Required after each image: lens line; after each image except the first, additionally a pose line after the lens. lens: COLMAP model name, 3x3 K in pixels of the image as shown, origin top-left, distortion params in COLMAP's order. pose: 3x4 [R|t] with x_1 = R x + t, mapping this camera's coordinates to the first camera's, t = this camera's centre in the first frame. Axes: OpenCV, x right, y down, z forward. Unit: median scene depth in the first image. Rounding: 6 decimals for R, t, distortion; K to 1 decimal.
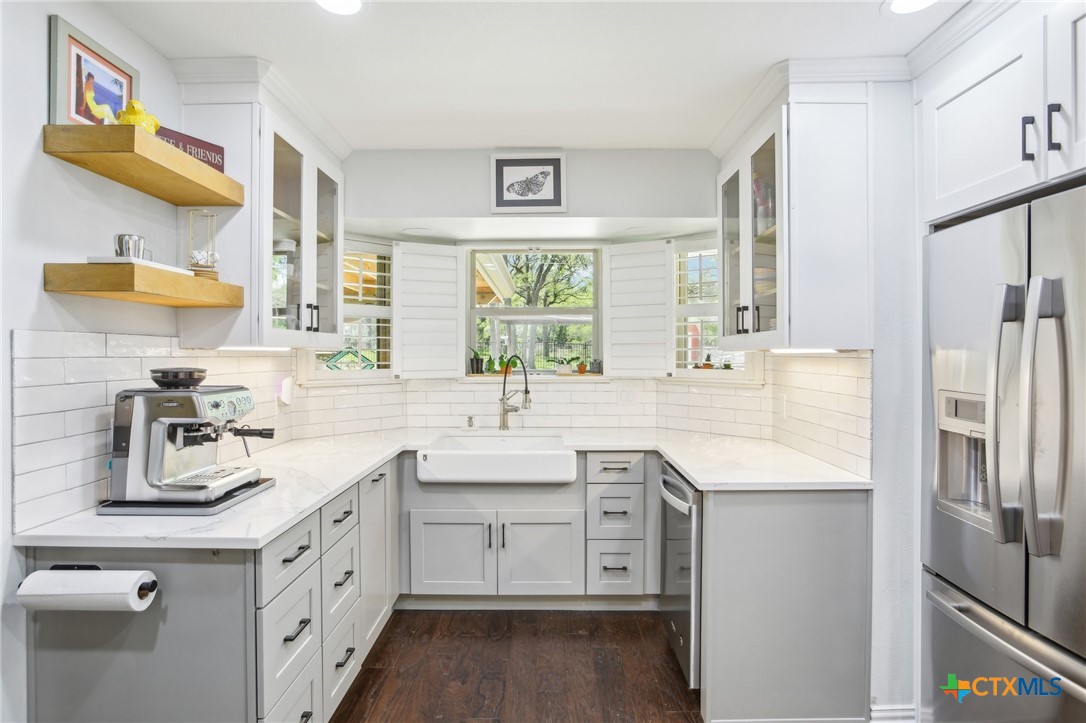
lens RADIAL K [[559.9, 0, 540.9], [0, 559.9, 356.9], [0, 0, 1]] dist [-0.054989, 0.023700]
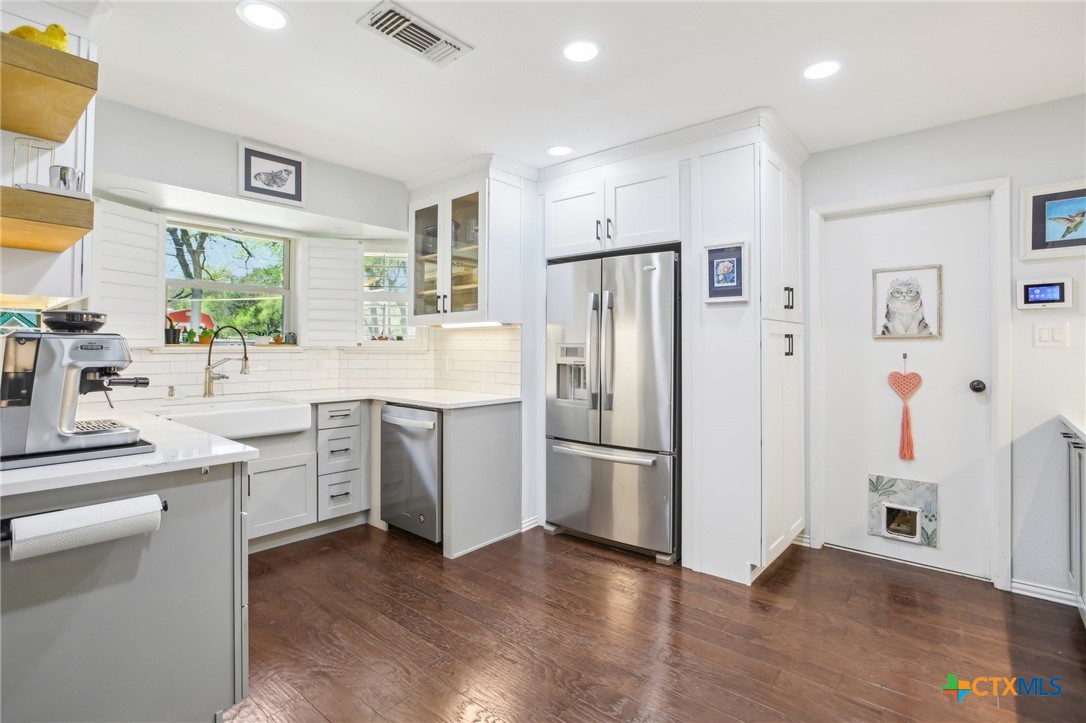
lens RADIAL K [[529.7, 0, 536.5], [0, 529.7, 345.0], [0, 0, 1]] dist [-0.066419, 0.030927]
pose [[0.642396, 0.007657, 0.766335, -0.497028], [0.002221, 0.999927, -0.011853, 0.054556], [-0.766370, 0.009317, 0.642332, -0.113135]]
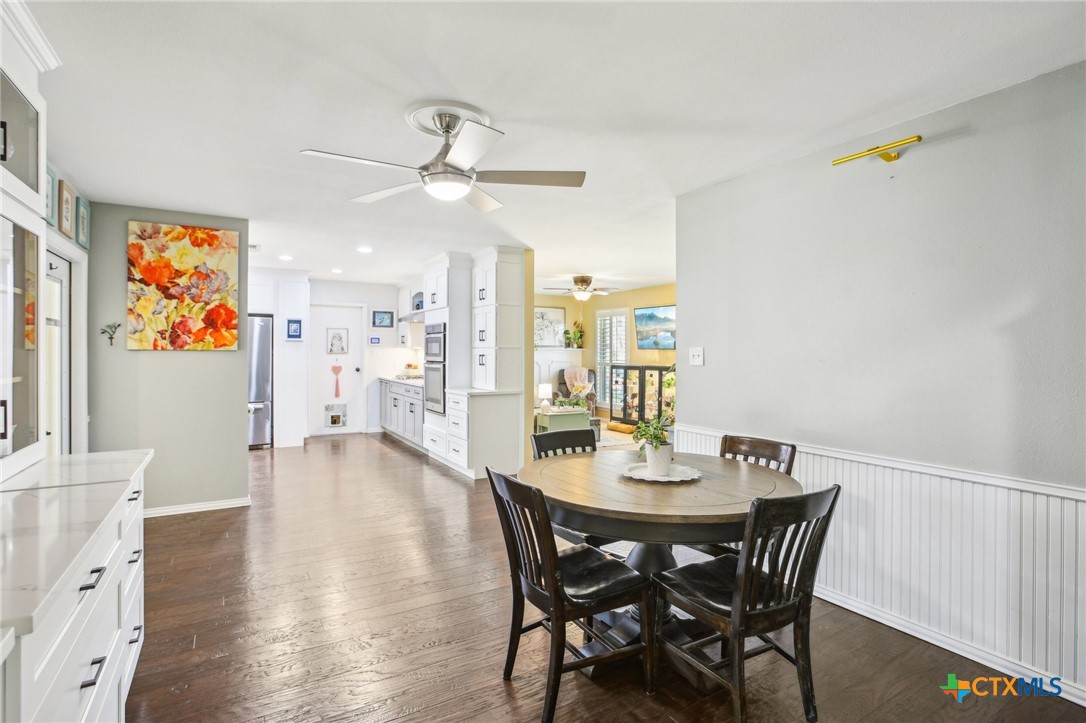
lens RADIAL K [[529.7, 0, 536.5], [0, 529.7, 345.0], [0, 0, 1]] dist [-0.066419, 0.030927]
pose [[-0.519571, 0.010282, 0.854365, -2.317377], [0.003369, 0.999944, -0.009985, 0.016344], [-0.854420, -0.002309, -0.519577, 0.555882]]
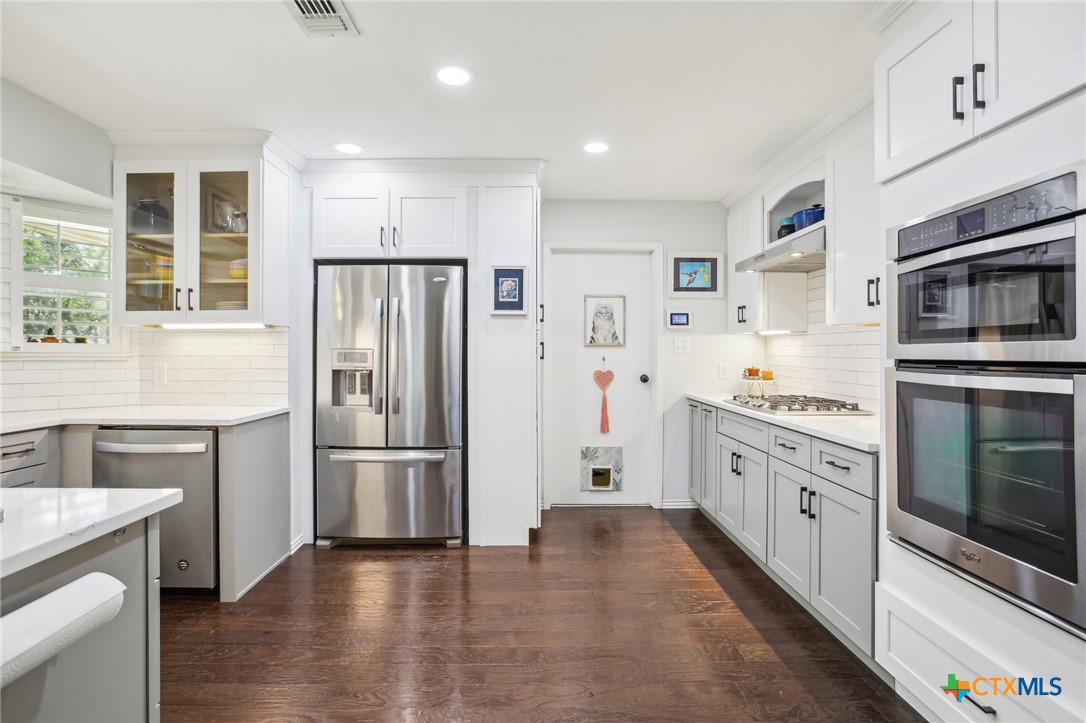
lens RADIAL K [[522.5, 0, 543.0], [0, 522.5, 361.5], [0, 0, 1]] dist [-0.060055, 0.025587]
pose [[-0.035792, -0.013773, 0.999264, -0.684117], [0.005574, 0.999887, 0.013981, 0.051989], [-0.999344, 0.006071, -0.035711, 0.207343]]
